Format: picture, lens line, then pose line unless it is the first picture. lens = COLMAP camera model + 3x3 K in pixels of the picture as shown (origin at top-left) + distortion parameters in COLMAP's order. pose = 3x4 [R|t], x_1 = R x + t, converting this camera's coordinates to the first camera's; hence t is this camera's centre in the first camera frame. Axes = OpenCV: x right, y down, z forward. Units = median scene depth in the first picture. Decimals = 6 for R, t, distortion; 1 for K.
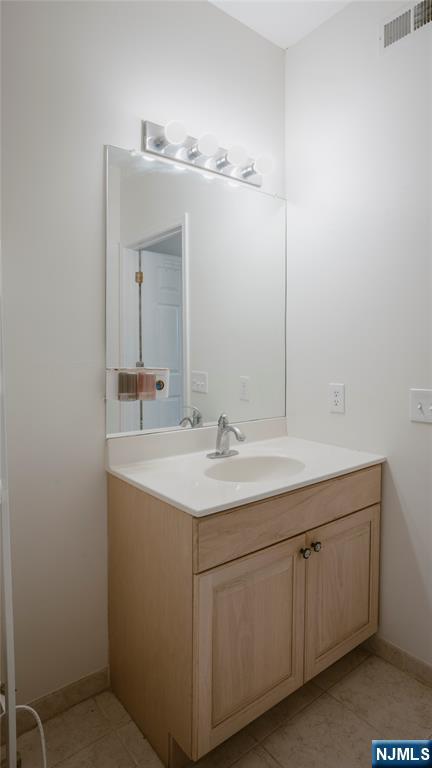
lens RADIAL K [[428.4, 0, 216.0], [0, 428.4, 384.0], [0, 0, 1]] dist [-0.025368, 0.033757]
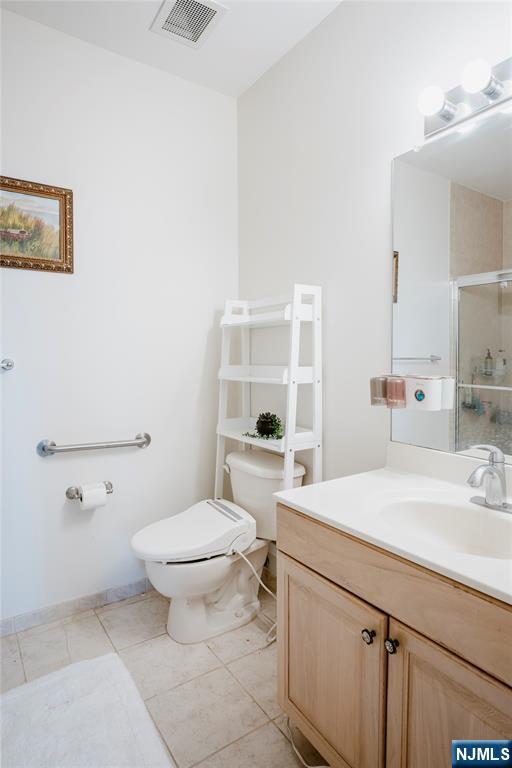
lens RADIAL K [[467.0, 0, 256.0], [0, 467.0, 384.0], [0, 0, 1]] dist [-0.000031, -0.000150]
pose [[-0.084045, 0.065227, -0.994325, 0.945041], [-0.062735, 0.995529, 0.070609, -0.074163], [0.994485, 0.068314, -0.079577, 0.792982]]
